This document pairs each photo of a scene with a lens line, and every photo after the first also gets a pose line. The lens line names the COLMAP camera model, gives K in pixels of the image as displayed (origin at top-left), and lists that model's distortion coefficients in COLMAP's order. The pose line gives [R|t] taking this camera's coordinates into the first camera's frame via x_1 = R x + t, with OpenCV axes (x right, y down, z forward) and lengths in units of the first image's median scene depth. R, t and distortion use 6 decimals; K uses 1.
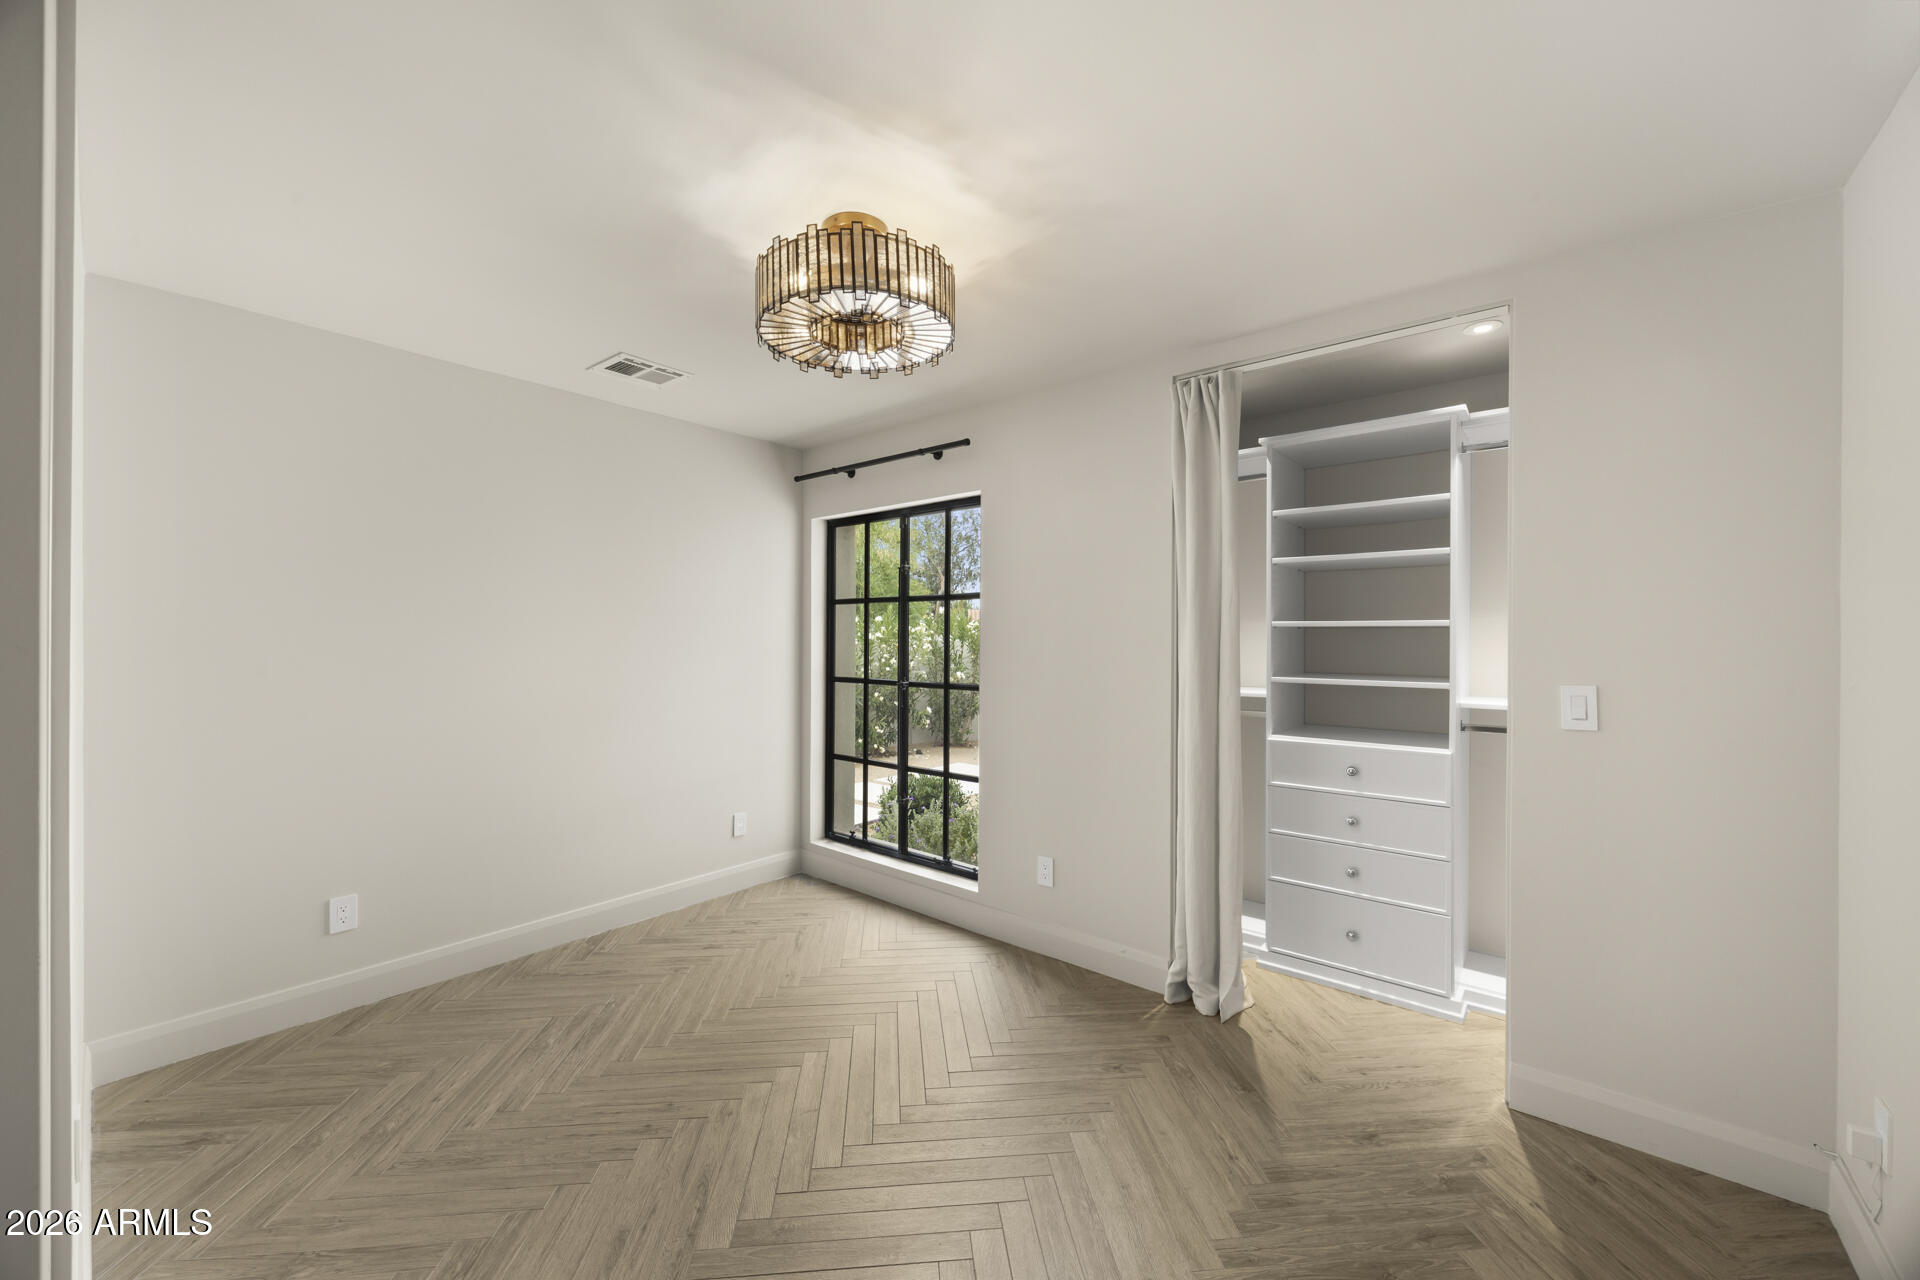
lens RADIAL K [[734.4, 0, 960.0], [0, 734.4, 640.0], [0, 0, 1]] dist [-0.000699, -0.000150]
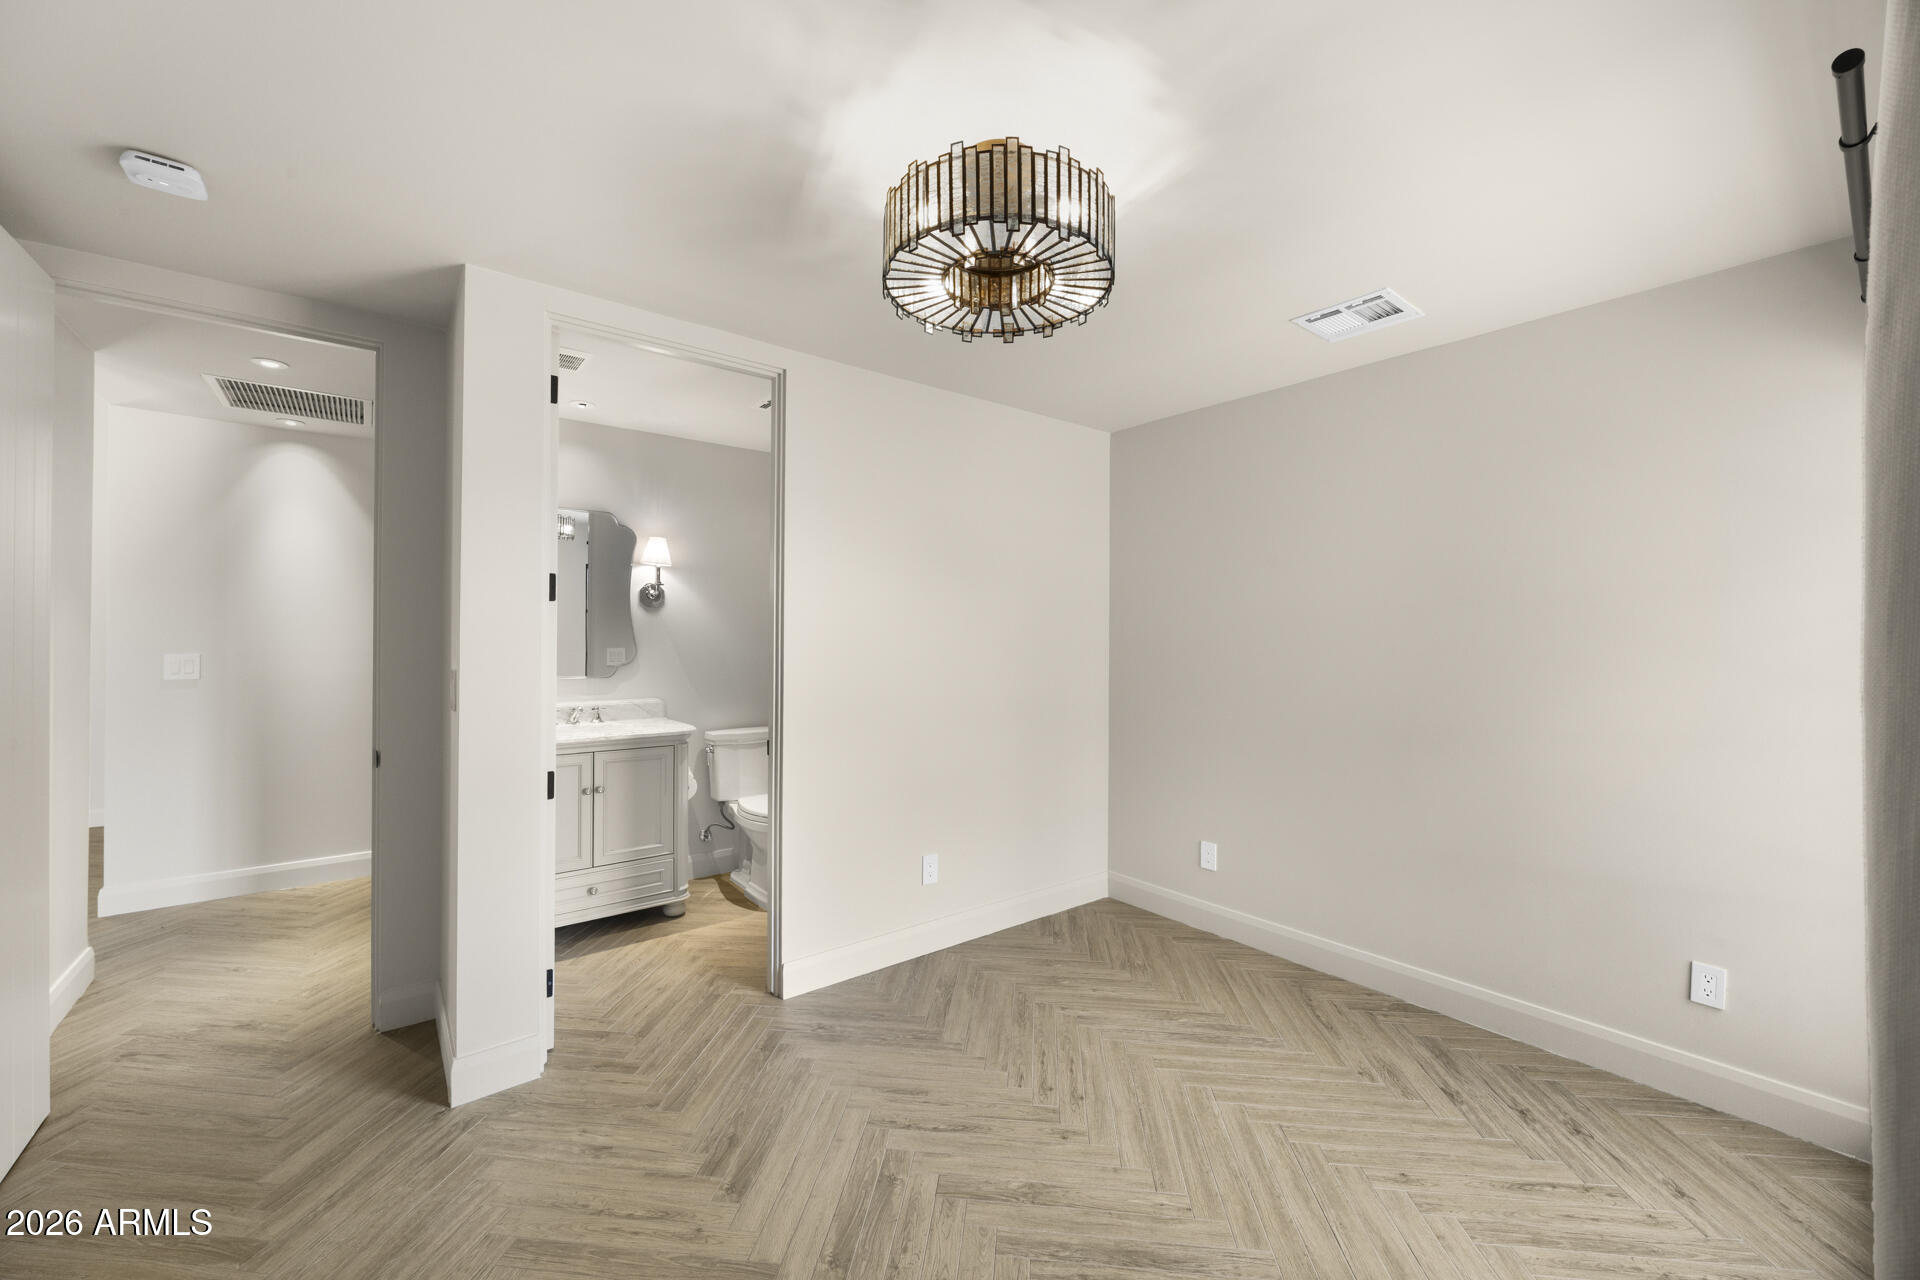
lens RADIAL K [[734.4, 0, 960.0], [0, 734.4, 640.0], [0, 0, 1]] dist [-0.000699, -0.000150]
pose [[-0.209712, -0.006599, -0.977741, 0.532101], [-0.005320, 0.999970, -0.005608, 0.002324], [0.977749, 0.004026, -0.209741, 0.866104]]
